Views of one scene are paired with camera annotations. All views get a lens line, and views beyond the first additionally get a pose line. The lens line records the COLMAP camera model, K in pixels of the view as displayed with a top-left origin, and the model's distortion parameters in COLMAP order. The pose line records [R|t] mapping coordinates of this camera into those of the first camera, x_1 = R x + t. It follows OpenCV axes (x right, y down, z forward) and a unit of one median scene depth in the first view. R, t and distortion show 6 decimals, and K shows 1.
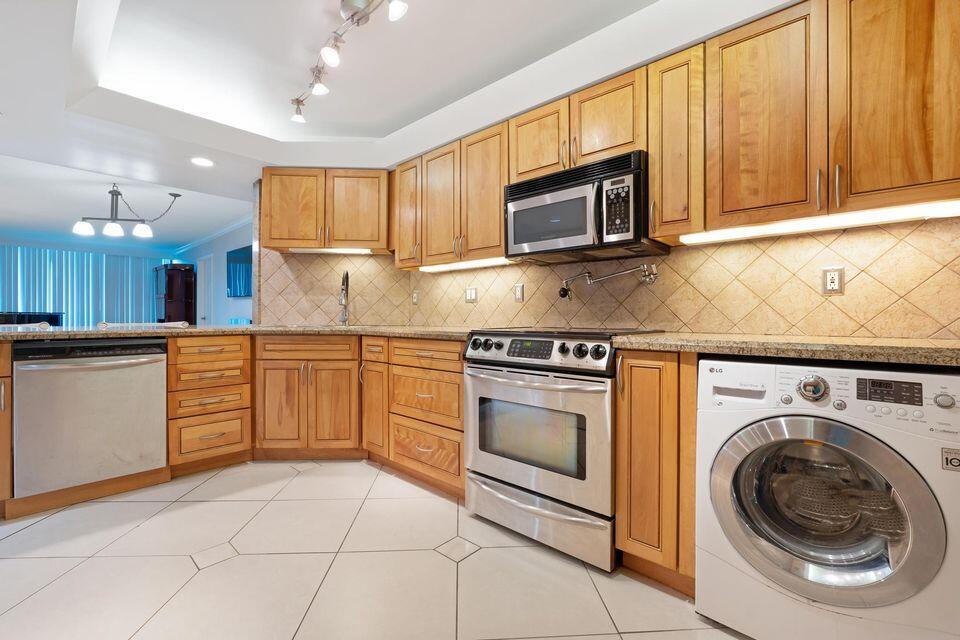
lens RADIAL K [[413.4, 0, 473.4], [0, 413.4, 317.6], [0, 0, 1]] dist [-0.013642, 0.002830]
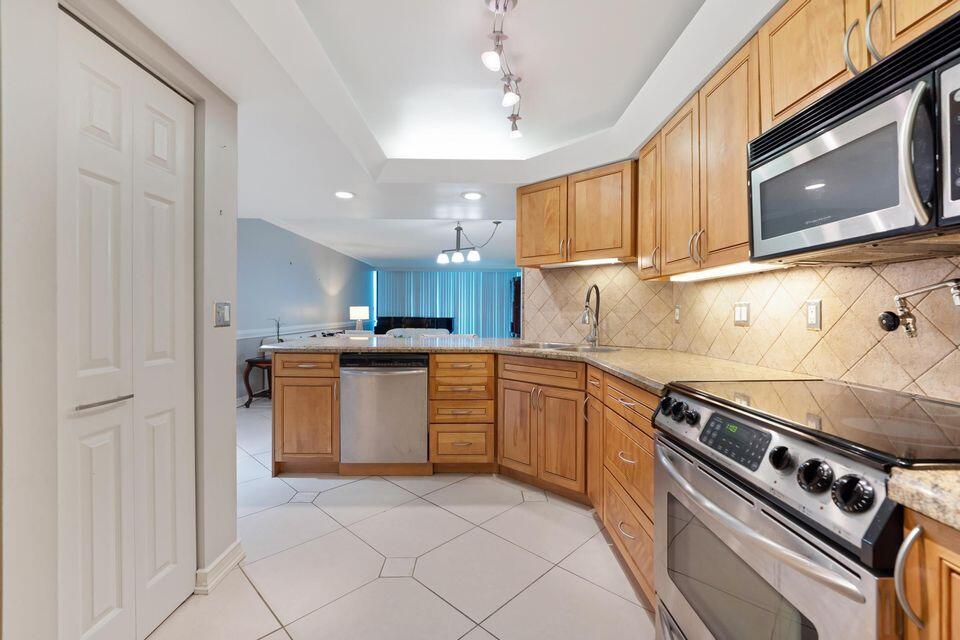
lens RADIAL K [[413.4, 0, 484.0], [0, 413.4, 312.9], [0, 0, 1]] dist [-0.013642, 0.002830]
pose [[0.694475, -0.002388, -0.719513, 0.216005], [-0.001216, 0.999989, -0.004493, -0.062543], [0.719515, 0.003995, 0.694465, 0.279039]]
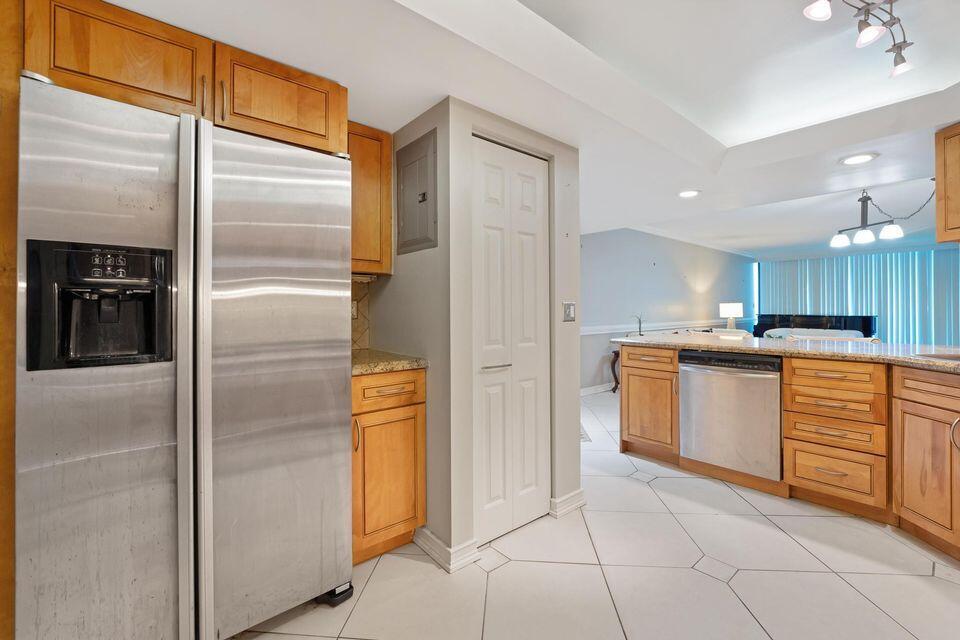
lens RADIAL K [[413.4, 0, 485.1], [0, 413.4, 307.4], [0, 0, 1]] dist [-0.013642, 0.002830]
pose [[-0.100415, -0.010610, -0.994889, 0.345320], [-0.000485, 0.999944, -0.010615, -0.062981], [0.994946, -0.000584, -0.100415, 0.352173]]
